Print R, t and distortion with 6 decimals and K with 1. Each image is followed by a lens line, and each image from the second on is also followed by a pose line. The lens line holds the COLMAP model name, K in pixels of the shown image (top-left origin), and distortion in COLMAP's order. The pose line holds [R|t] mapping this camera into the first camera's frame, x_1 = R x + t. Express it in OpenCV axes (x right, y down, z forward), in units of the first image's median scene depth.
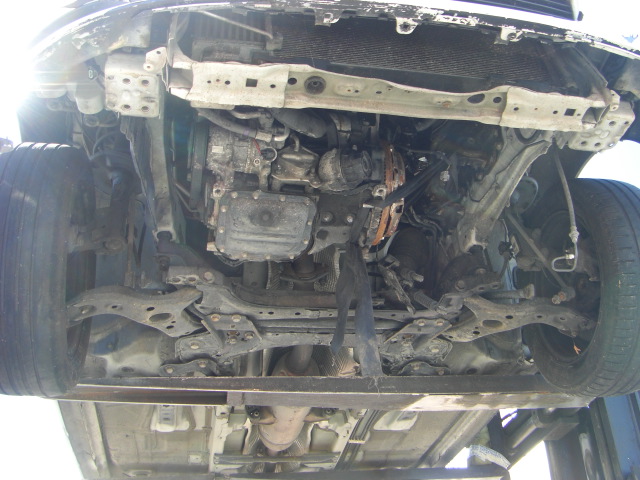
lens RADIAL K [[707.7, 0, 336.0], [0, 707.7, 209.8], [0, 0, 1]] dist [-0.197693, 0.204608]
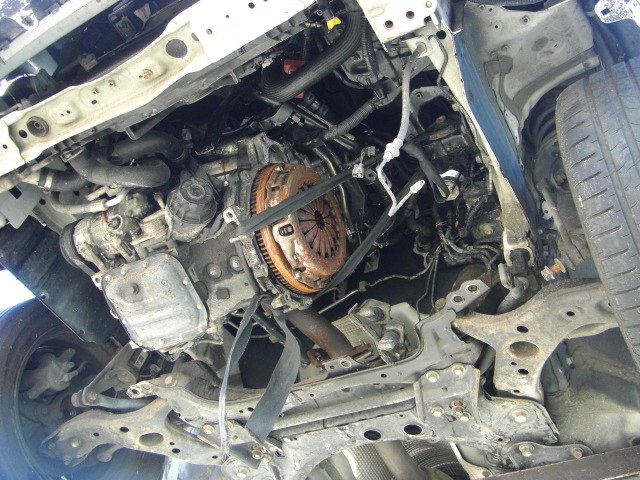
lens RADIAL K [[707.7, 0, 336.0], [0, 707.7, 209.8], [0, 0, 1]] dist [-0.197693, 0.204608]
pose [[0.729489, -0.399628, -0.555106, 0.561707], [0.222374, 0.906046, -0.360043, 0.266416], [0.646835, 0.139207, 0.749818, 0.444473]]
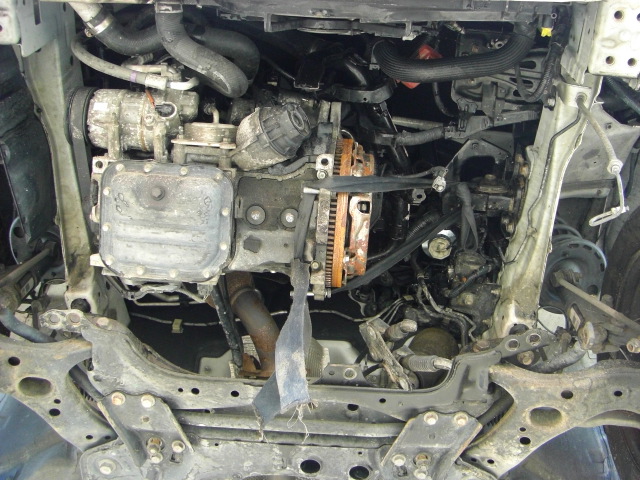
lens RADIAL K [[714.7, 0, 333.2], [0, 714.7, 204.5], [0, 0, 1]] dist [-0.174965, 0.132217]
pose [[0.983612, -0.078917, -0.162109, 0.171237], [-0.003481, 0.890639, -0.454698, 0.311127], [0.180264, 0.447811, 0.875769, 0.375888]]
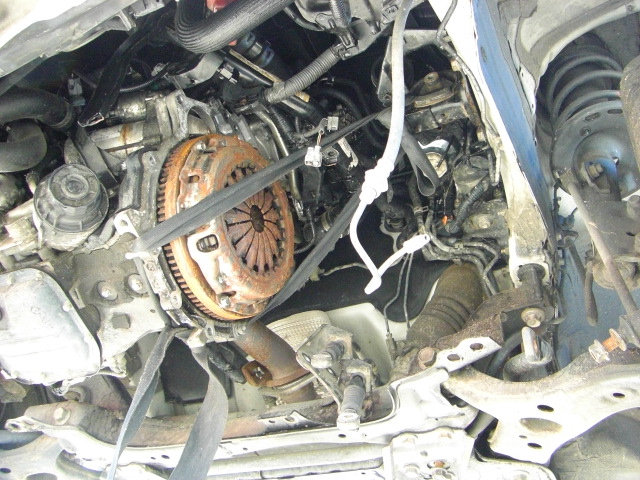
lens RADIAL K [[714.7, 0, 333.2], [0, 714.7, 204.5], [0, 0, 1]] dist [-0.174965, 0.132217]
pose [[0.773614, -0.309997, -0.552650, 0.463756], [0.218708, 0.949192, -0.226276, 0.111964], [0.594716, 0.054181, 0.802108, 0.615110]]
